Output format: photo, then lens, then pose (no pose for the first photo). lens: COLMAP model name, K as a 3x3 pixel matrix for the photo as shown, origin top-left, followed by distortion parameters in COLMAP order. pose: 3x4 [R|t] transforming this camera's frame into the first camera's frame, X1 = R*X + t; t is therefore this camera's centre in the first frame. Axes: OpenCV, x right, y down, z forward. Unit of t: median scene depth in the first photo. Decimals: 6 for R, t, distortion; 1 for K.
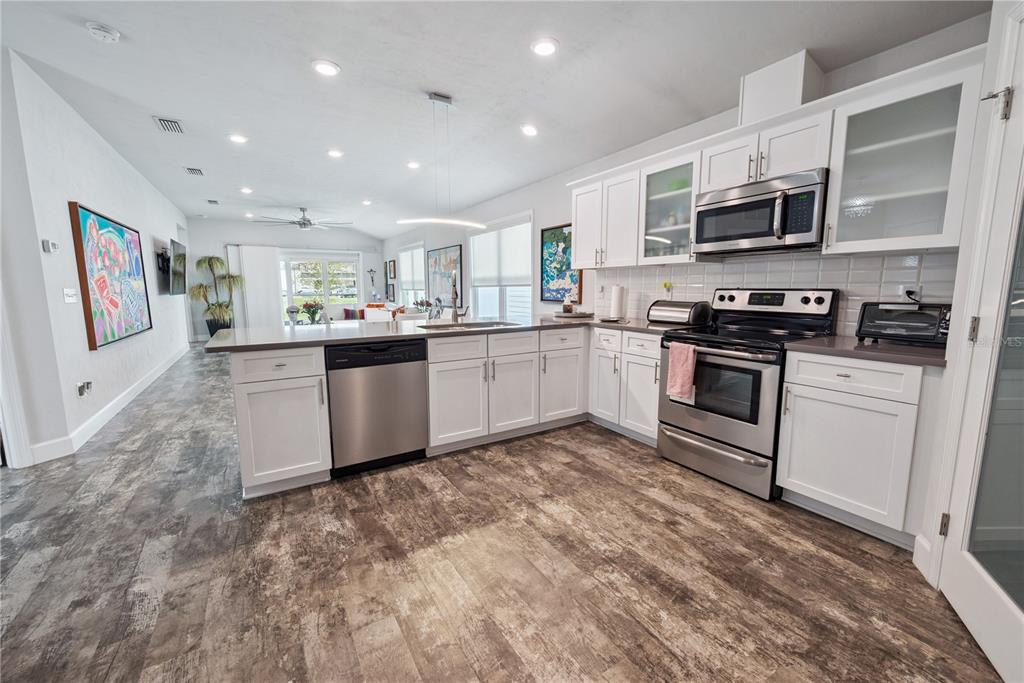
lens RADIAL K [[406.9, 0, 511.2], [0, 406.9, 345.6], [0, 0, 1]] dist [0.000334, -0.000006]
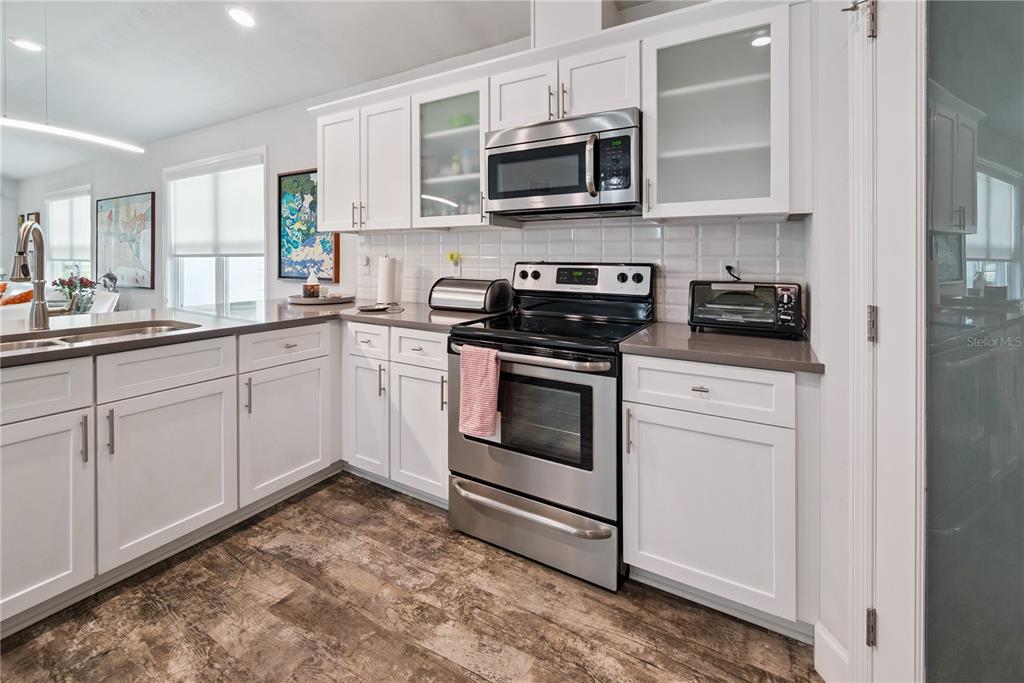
lens RADIAL K [[431.2, 0, 520.1], [0, 431.2, 262.1], [0, 0, 1]] dist [-0.001533, -0.000070]
pose [[0.874625, 0.003420, 0.484788, 0.134209], [0.061507, 0.991112, -0.117958, -0.048753], [-0.480882, 0.132987, 0.866641, 0.328944]]
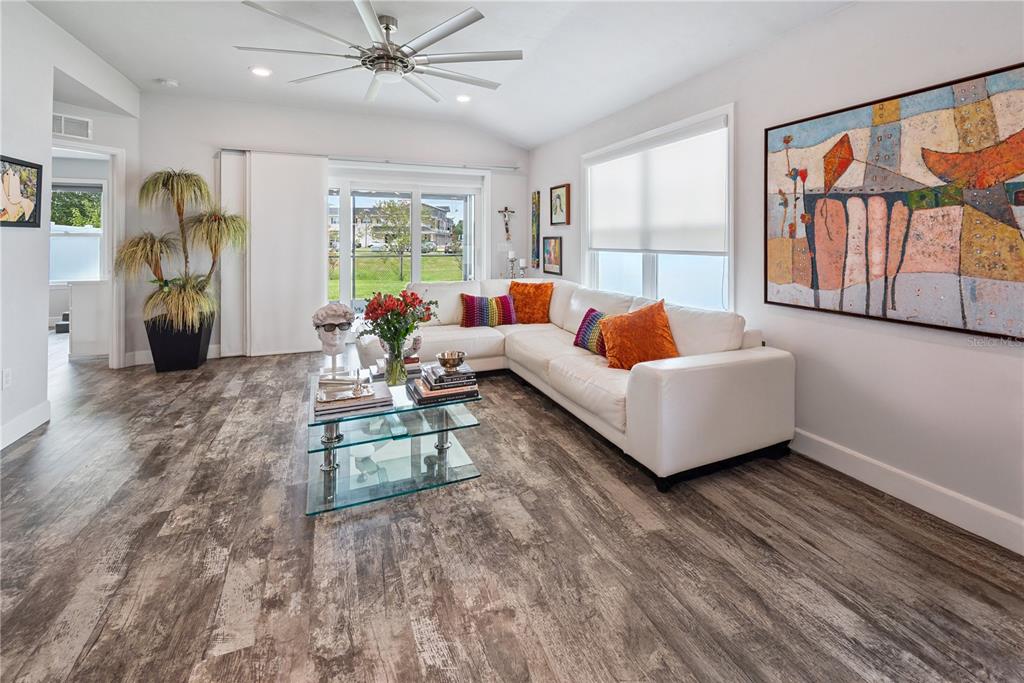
lens RADIAL K [[435.1, 0, 520.8], [0, 435.1, 240.3], [0, 0, 1]] dist [-0.002085, -0.000156]
pose [[0.990050, 0.003127, -0.140683, -0.978562], [-0.023538, 0.989348, -0.143655, -0.283782], [0.138736, 0.145537, 0.979577, 1.922256]]
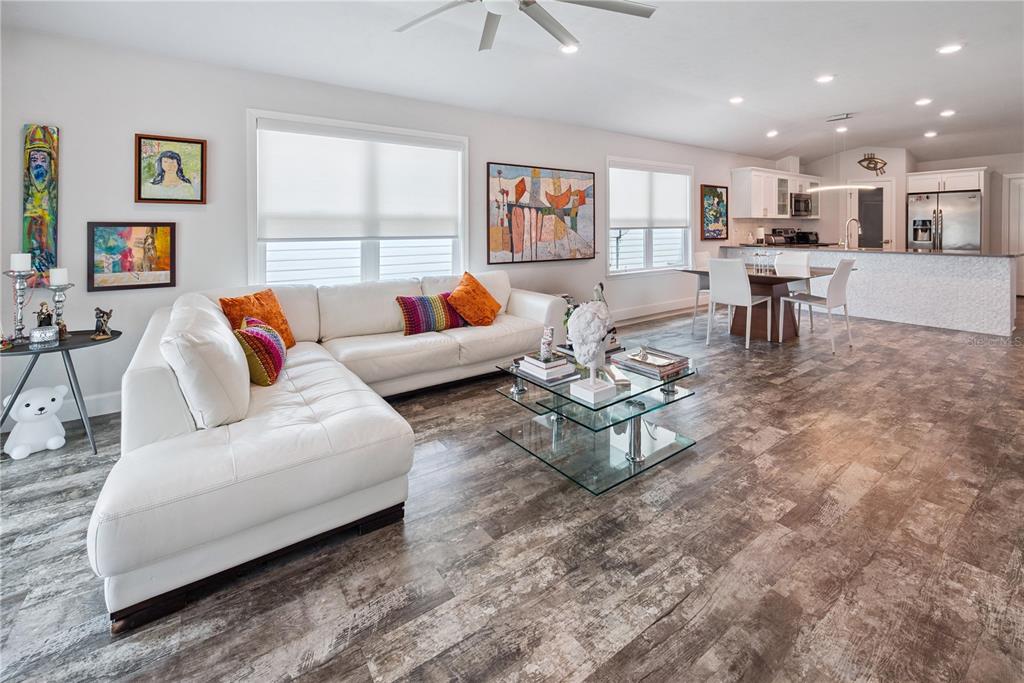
lens RADIAL K [[456.3, 0, 515.5], [0, 456.3, 226.1], [0, 0, 1]] dist [0.004475, 0.000238]
pose [[-0.082893, 0.010206, 0.996506, -2.260327], [0.151009, 0.988529, 0.002437, -0.424897], [-0.985051, 0.150683, -0.083484, 2.951382]]
